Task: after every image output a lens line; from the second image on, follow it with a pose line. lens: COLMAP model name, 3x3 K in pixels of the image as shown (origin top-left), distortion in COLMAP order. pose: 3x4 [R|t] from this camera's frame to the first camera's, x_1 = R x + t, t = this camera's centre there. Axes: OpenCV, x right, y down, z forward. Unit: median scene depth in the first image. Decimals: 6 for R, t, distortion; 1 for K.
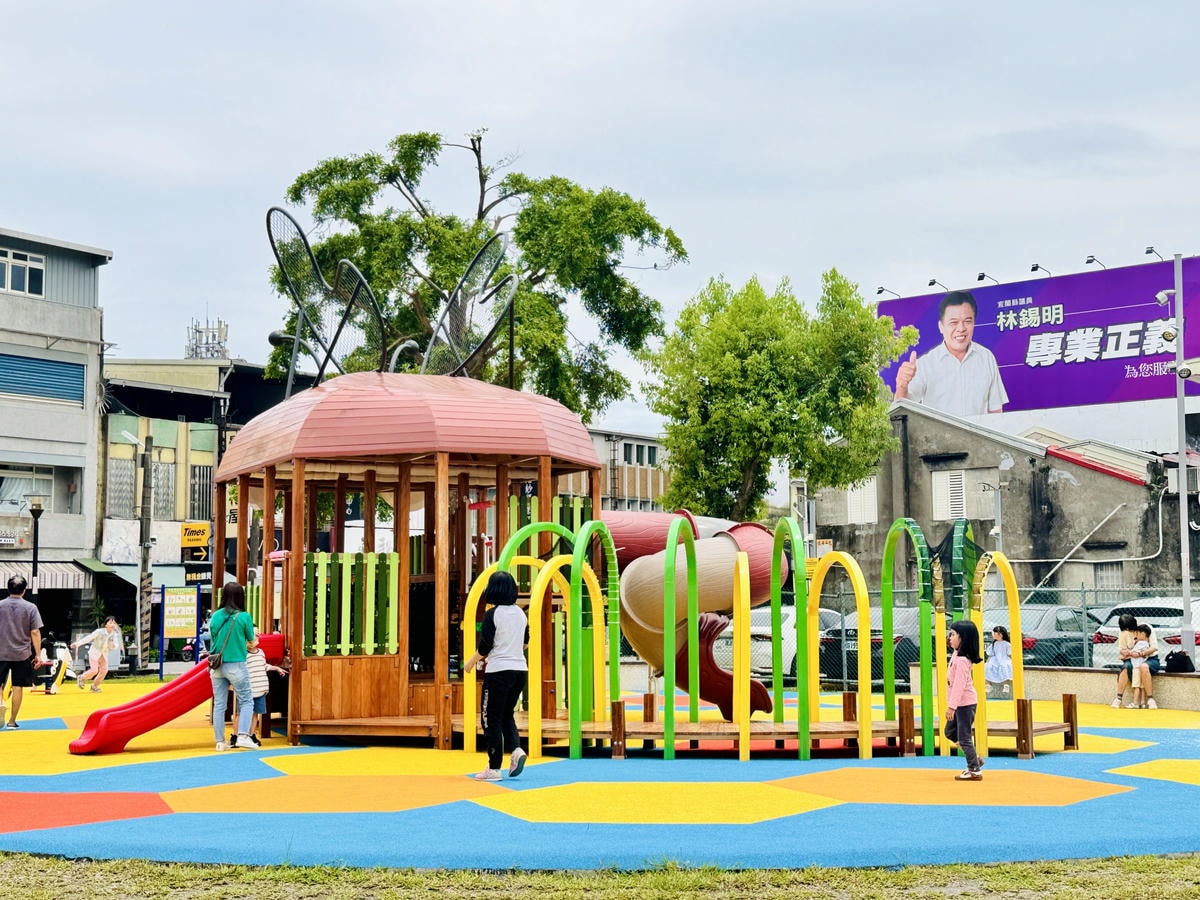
lens RADIAL K [[1621.2, 0, 600.2], [0, 1621.2, 449.6], [0, 0, 1]] dist [-0.011780, 0.000000]
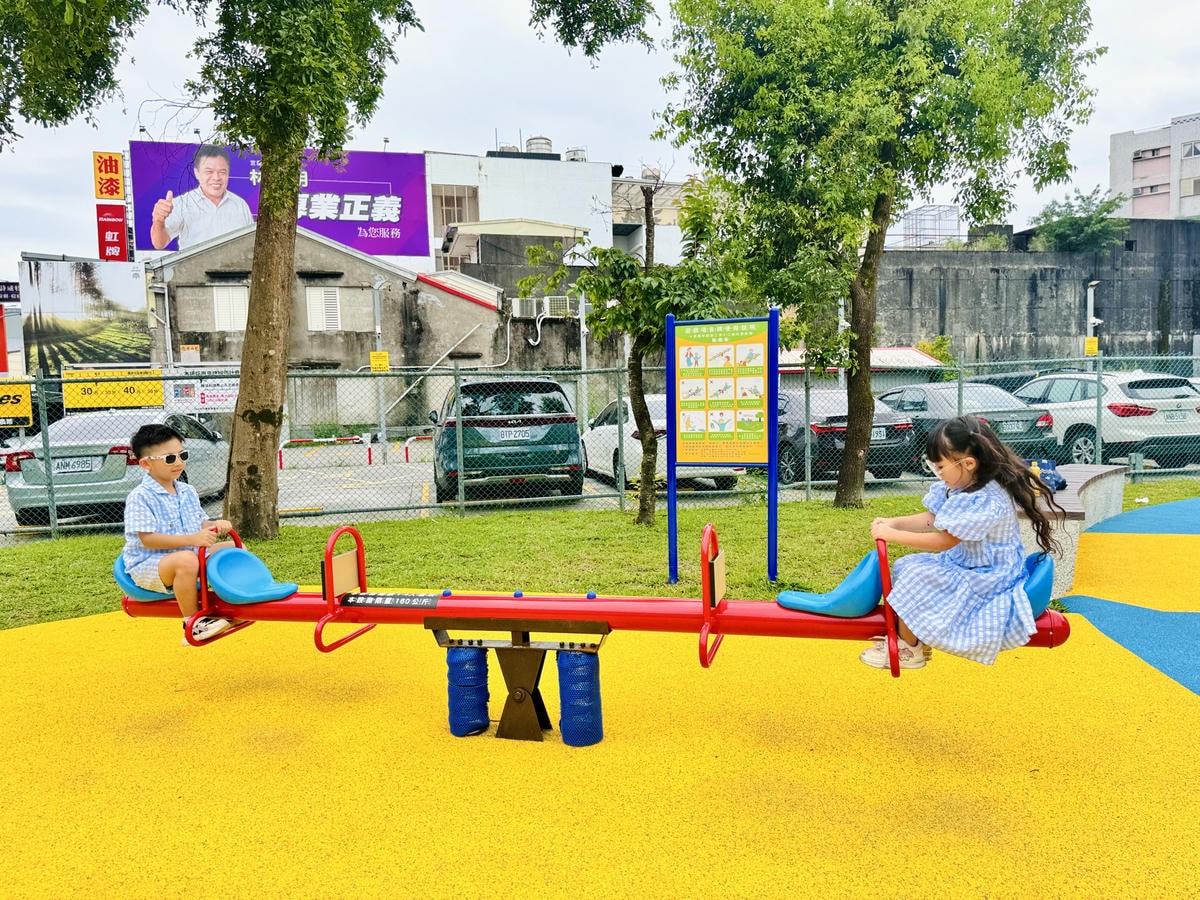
lens RADIAL K [[848.1, 0, 602.3], [0, 848.1, 455.9], [0, 0, 1]] dist [0.039125, -0.033874]
pose [[0.623629, -0.063117, 0.779168, -0.131619], [-0.054696, 0.990769, 0.124035, 0.043845], [-0.779805, -0.119969, 0.614420, 0.449481]]
